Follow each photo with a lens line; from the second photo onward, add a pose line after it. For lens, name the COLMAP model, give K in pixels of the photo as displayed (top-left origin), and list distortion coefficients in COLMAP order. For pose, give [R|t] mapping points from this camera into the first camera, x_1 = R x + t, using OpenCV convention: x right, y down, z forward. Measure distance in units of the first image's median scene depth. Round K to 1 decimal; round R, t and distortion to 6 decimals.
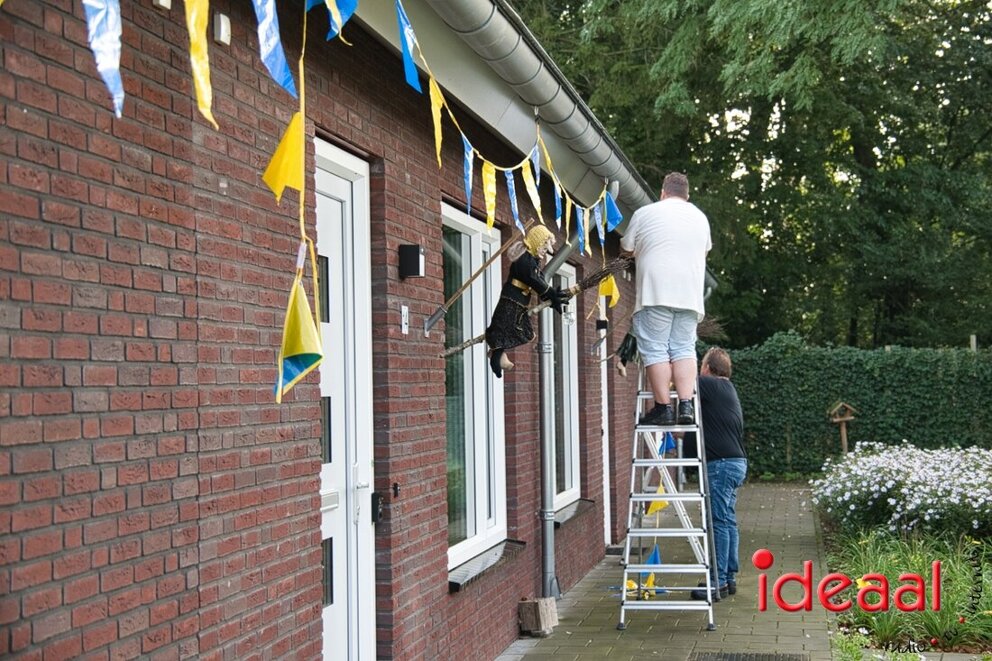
lens RADIAL K [[1753.0, 0, 496.0], [0, 1753.0, 330.5], [0, 0, 1]] dist [0.186381, 0.075006]
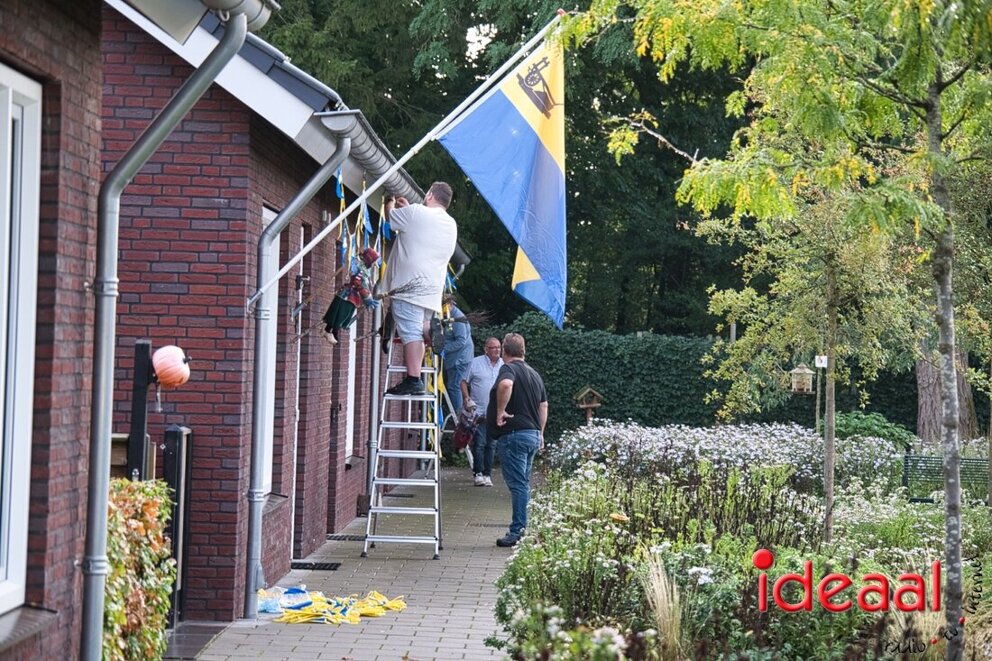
lens RADIAL K [[3732.7, 0, 496.0], [0, 3732.7, 330.5], [0, 0, 1]] dist [0.602863, 2.361879]
pose [[0.987072, 0.051821, 0.151668, -0.162877], [-0.055460, 0.998263, 0.019861, -0.027992], [-0.150376, -0.028015, 0.988232, -0.991443]]
